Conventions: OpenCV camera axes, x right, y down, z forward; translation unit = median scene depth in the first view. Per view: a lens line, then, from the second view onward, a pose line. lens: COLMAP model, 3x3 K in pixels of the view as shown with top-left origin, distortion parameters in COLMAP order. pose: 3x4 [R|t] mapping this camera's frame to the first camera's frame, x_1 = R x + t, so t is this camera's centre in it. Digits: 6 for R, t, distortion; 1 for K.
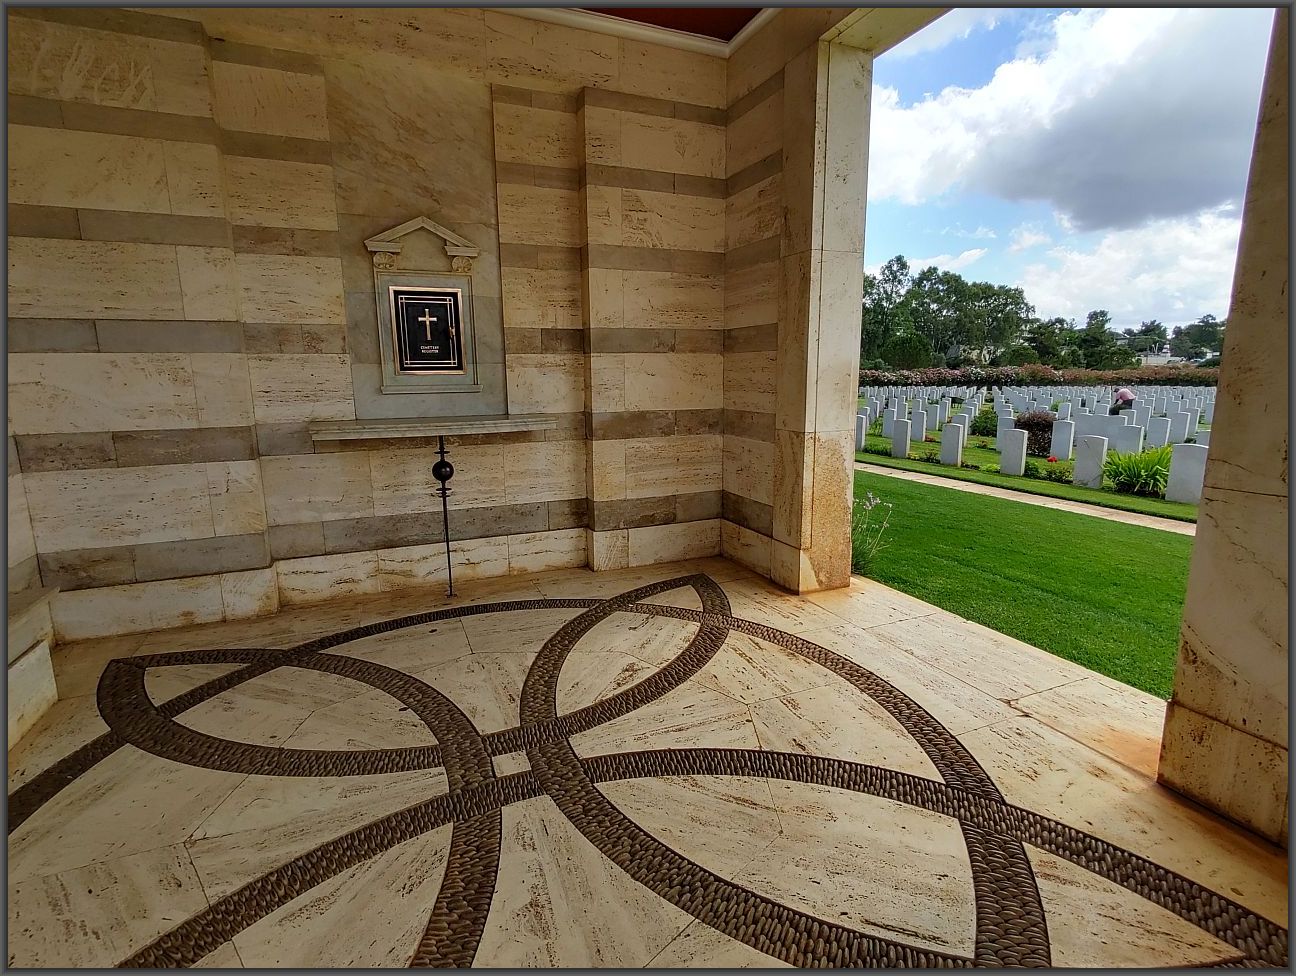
lens RADIAL K [[649.5, 0, 652.2], [0, 649.5, 487.6], [0, 0, 1]] dist [-0.004715, 0.004744]
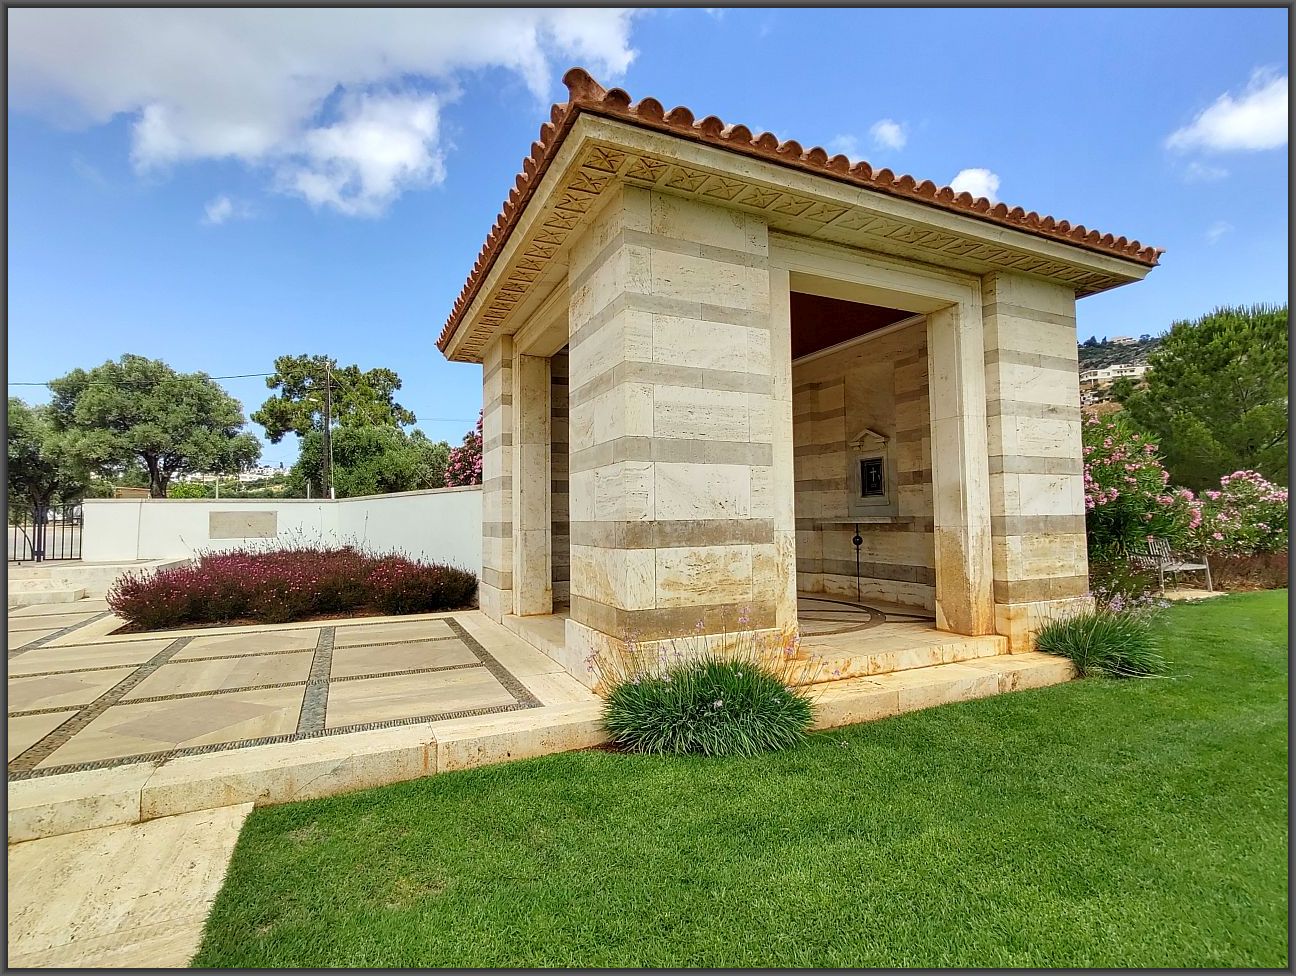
lens RADIAL K [[649.5, 0, 649.5], [0, 649.5, 487.2], [0, 0, 1]] dist [-0.004715, 0.004744]
pose [[0.028693, -0.041273, -0.998736, 1.830883], [-0.168908, 0.984579, -0.045540, 0.015046], [0.985214, 0.170001, 0.021279, 0.233596]]
